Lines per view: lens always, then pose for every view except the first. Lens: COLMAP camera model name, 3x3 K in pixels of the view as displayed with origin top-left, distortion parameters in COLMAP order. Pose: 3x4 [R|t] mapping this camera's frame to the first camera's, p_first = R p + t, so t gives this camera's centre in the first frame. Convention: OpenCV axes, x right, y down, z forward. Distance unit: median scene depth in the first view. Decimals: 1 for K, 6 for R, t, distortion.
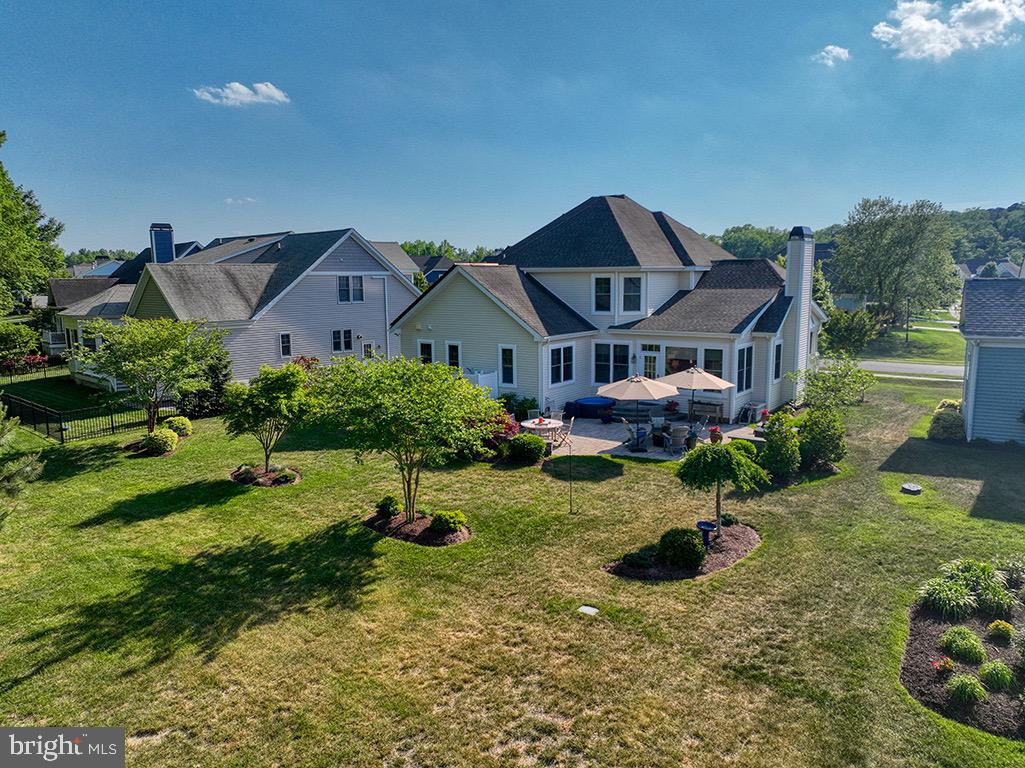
lens RADIAL K [[720.1, 0, 514.6], [0, 720.1, 382.8], [0, 0, 1]] dist [-0.000189, 0.014659]
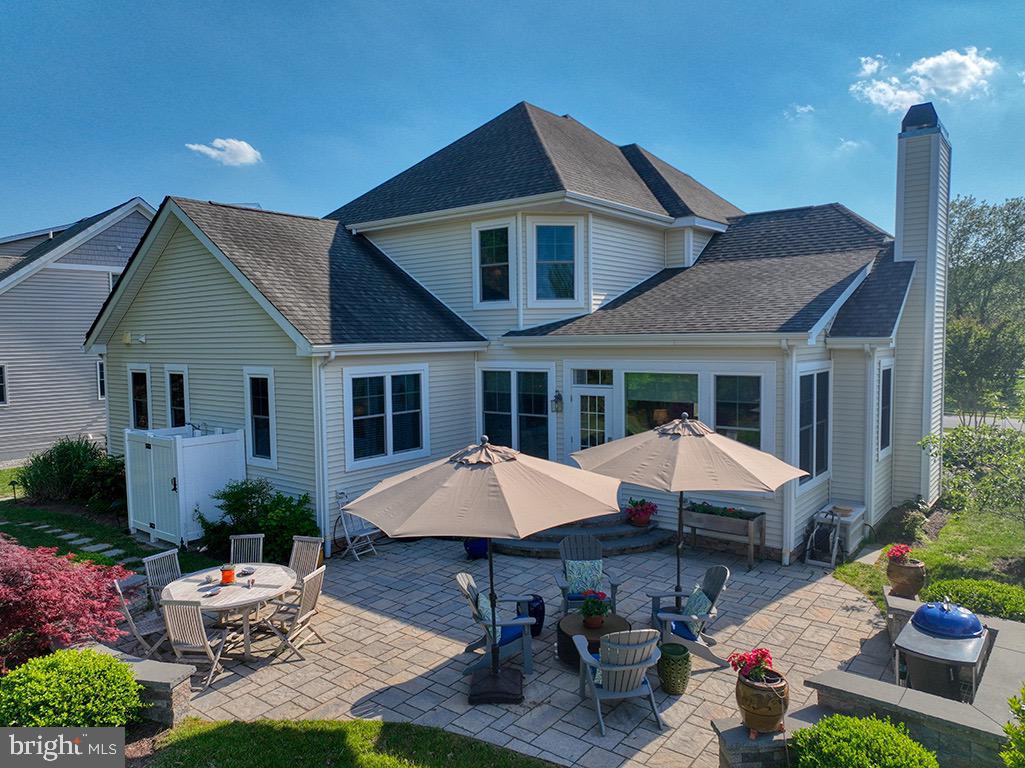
lens RADIAL K [[720.1, 0, 515.9], [0, 720.1, 380.2], [0, 0, 1]] dist [-0.000189, 0.014659]
pose [[0.999727, -0.000521, -0.023358, 0.151193], [-0.001503, 0.996245, -0.086563, -0.008267], [0.023315, 0.086574, 0.995973, 0.556188]]
